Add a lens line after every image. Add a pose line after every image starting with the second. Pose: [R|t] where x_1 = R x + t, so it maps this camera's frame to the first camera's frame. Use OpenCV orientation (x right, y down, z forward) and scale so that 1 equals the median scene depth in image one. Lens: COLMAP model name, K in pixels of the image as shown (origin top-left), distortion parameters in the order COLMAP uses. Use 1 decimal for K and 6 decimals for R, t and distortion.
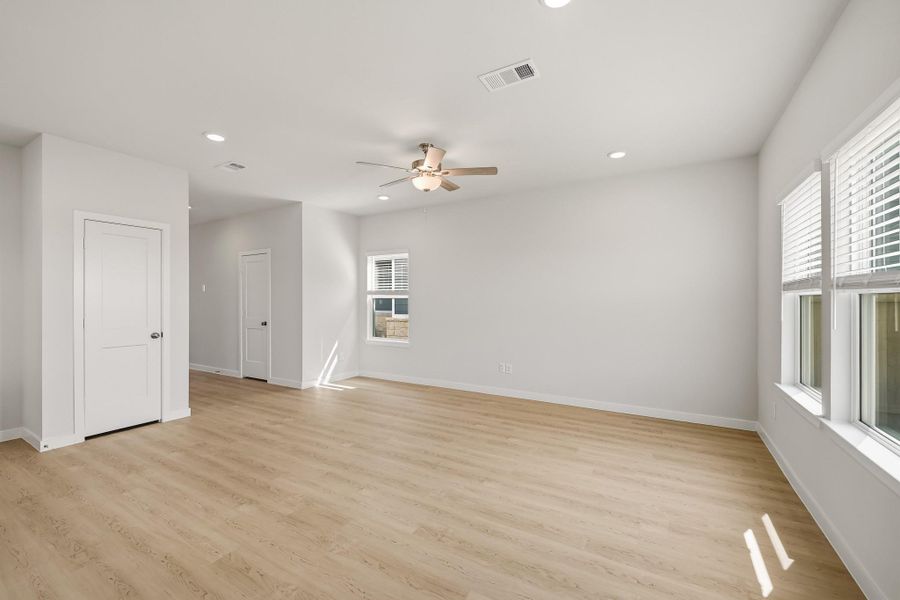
lens RADIAL K [[372.8, 0, 446.9], [0, 372.8, 301.1], [0, 0, 1]] dist [-0.000200, 0.000060]
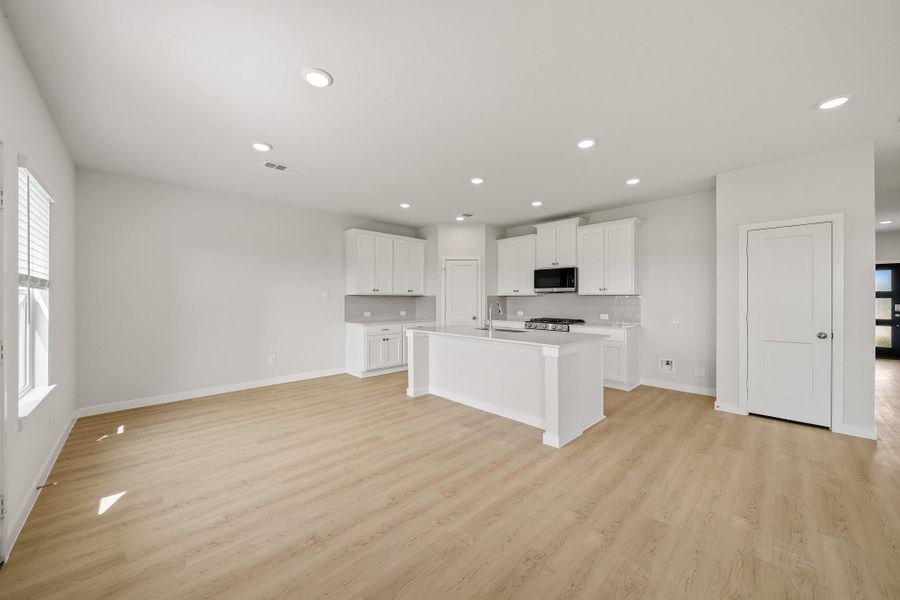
lens RADIAL K [[323.0, 0, 446.5], [0, 323.0, 301.1], [0, 0, 1]] dist [-0.002014, -0.000058]
pose [[-0.262571, 0.006317, -0.964892, 0.312068], [0.002879, 0.999979, 0.005764, -0.004447], [0.964909, -0.001264, -0.262583, 0.360627]]
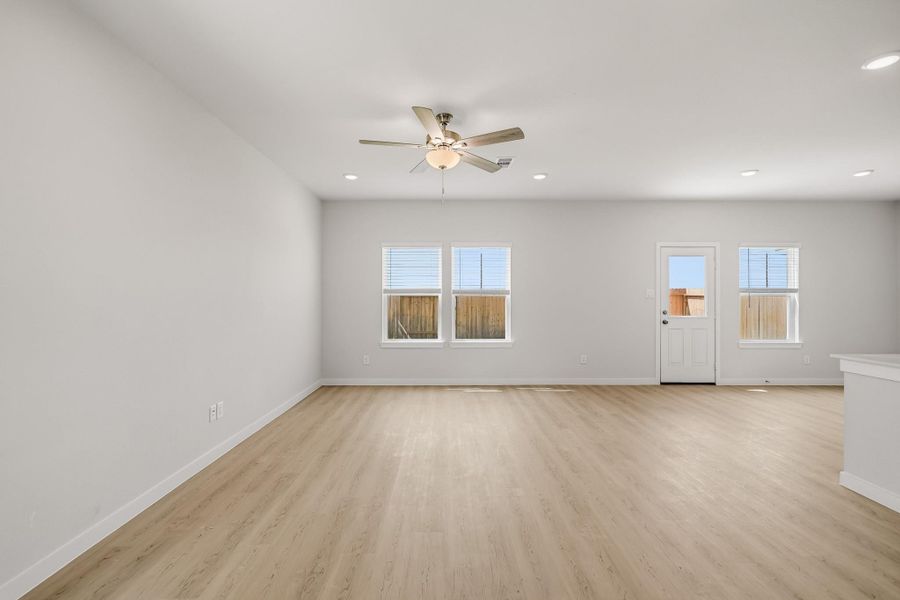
lens RADIAL K [[372.8, 0, 446.9], [0, 372.8, 301.1], [0, 0, 1]] dist [-0.000200, 0.000060]
pose [[-0.511393, -0.005580, 0.859329, -0.879891], [-0.000207, 0.999980, 0.006371, -0.003070], [-0.859347, 0.003080, -0.511384, 1.586752]]
